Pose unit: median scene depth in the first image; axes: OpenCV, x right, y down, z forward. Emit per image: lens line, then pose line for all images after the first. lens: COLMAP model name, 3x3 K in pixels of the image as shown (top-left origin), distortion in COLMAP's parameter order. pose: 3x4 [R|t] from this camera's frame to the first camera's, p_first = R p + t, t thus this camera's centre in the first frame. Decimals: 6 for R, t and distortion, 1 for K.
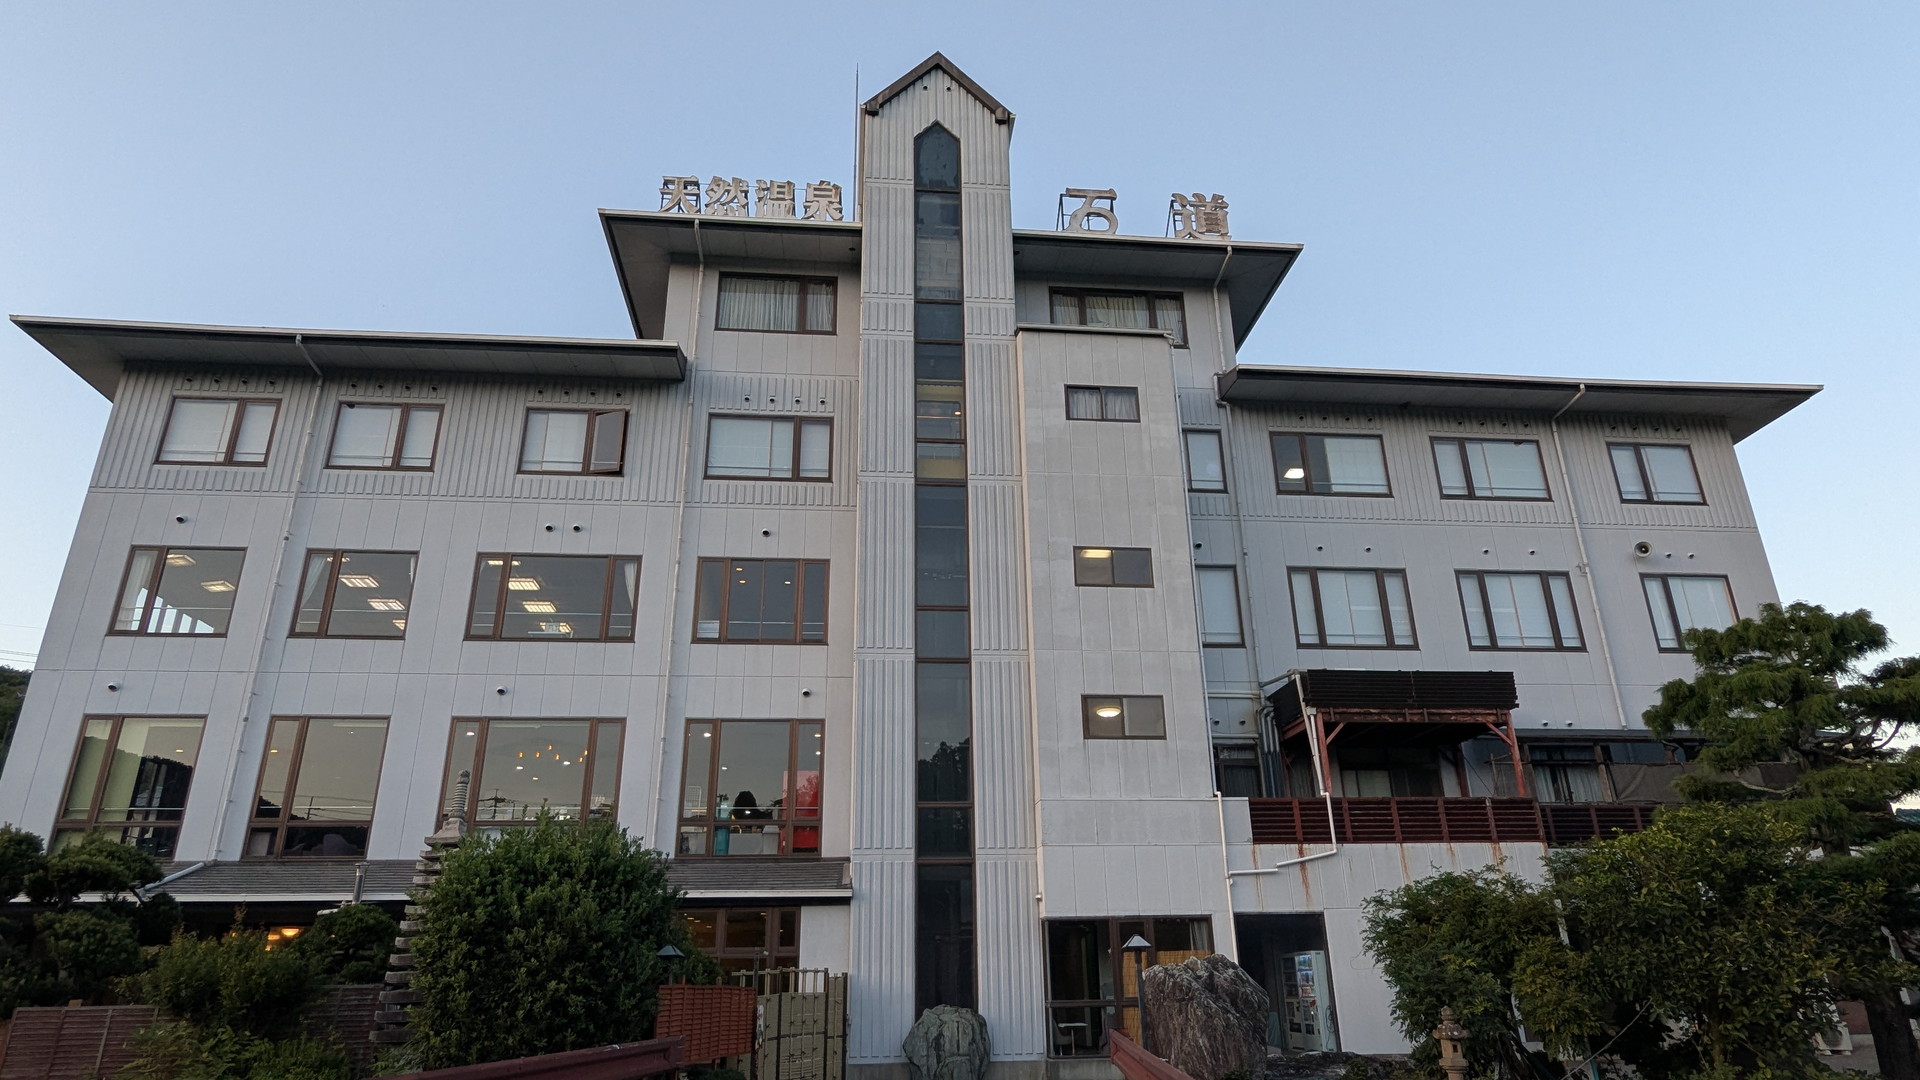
lens RADIAL K [[1119.5, 0, 960.0], [0, 1119.5, 540.0], [0, 0, 1]] dist [-0.012755, -0.000096]
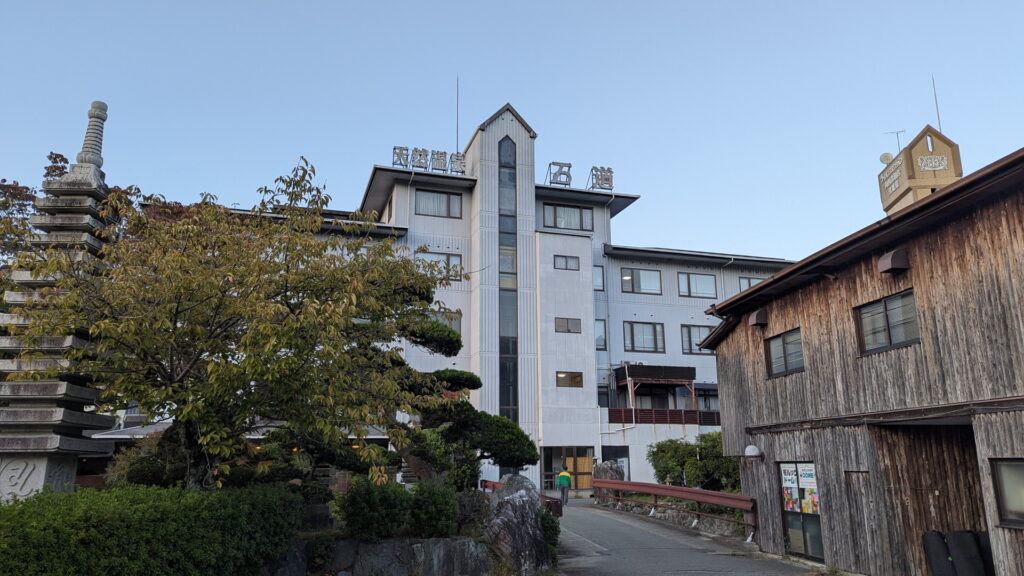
lens RADIAL K [[705.8, 0, 512.0], [0, 705.8, 288.0], [0, 0, 1]] dist [0.002008, 0.000034]
pose [[0.979403, 0.059459, 0.192960, -0.331483], [-0.084565, 0.988597, 0.124595, -0.263829], [-0.183352, -0.138346, 0.973264, -0.657018]]
